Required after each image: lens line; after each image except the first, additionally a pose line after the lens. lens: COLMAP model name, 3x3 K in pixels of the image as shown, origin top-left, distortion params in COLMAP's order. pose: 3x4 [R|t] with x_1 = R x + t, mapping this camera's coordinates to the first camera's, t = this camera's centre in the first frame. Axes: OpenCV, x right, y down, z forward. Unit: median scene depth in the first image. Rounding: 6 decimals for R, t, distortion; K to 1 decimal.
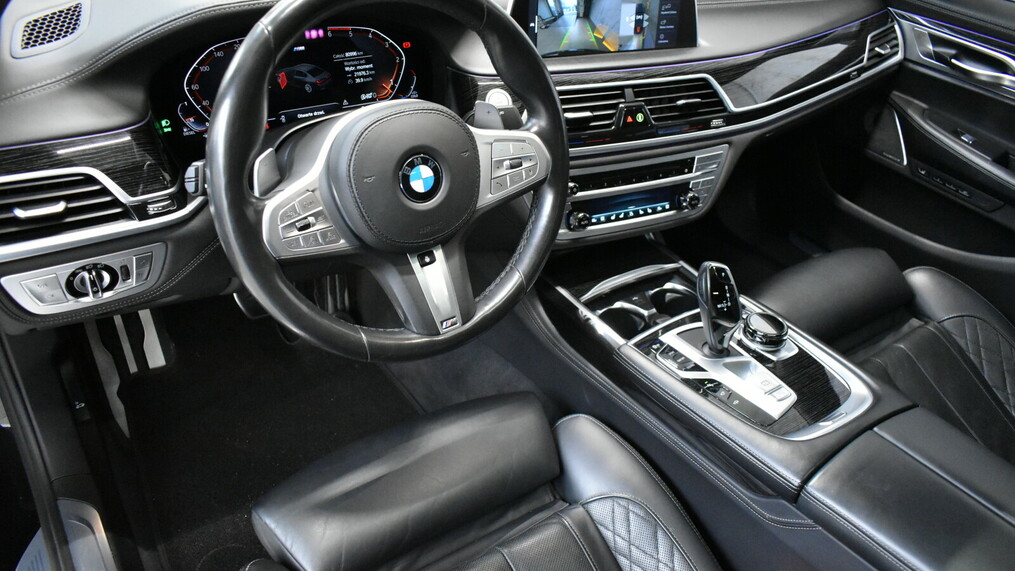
lens RADIAL K [[780.0, 0, 503.4], [0, 780.0, 280.8], [0, 0, 1]] dist [-0.014835, -0.001358]
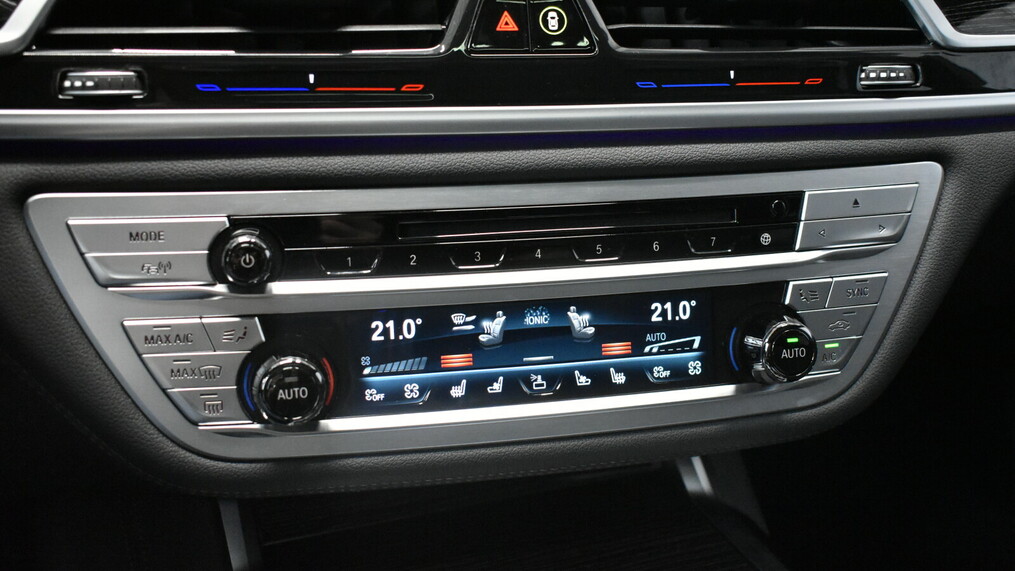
lens RADIAL K [[1220.2, 0, 512.3], [0, 1220.2, 290.7], [0, 0, 1]] dist [-0.033797, 0.000000]
pose [[0.979004, 0.028018, -0.201907, 0.248666], [-0.074506, 0.971158, -0.226498, -0.022289], [0.189738, 0.236786, 0.952855, 0.618473]]
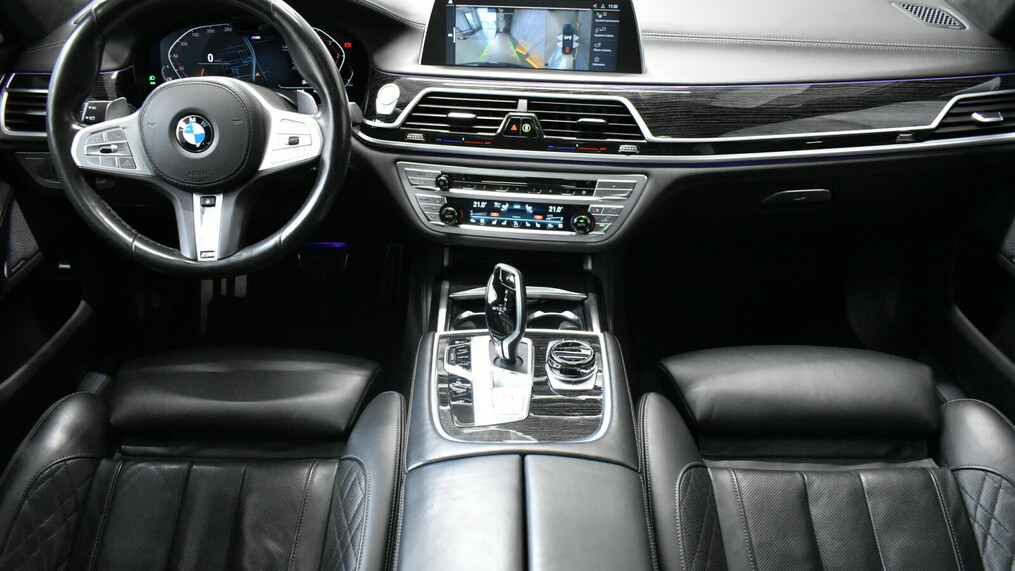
lens RADIAL K [[780.0, 0, 512.6], [0, 780.0, 282.6], [0, 0, 1]] dist [-0.014835, -0.001358]
pose [[0.810759, 0.196954, -0.551252, 0.761000], [-0.269494, 0.961553, -0.052812, 0.043331], [0.519656, 0.191377, 0.832666, 0.182292]]
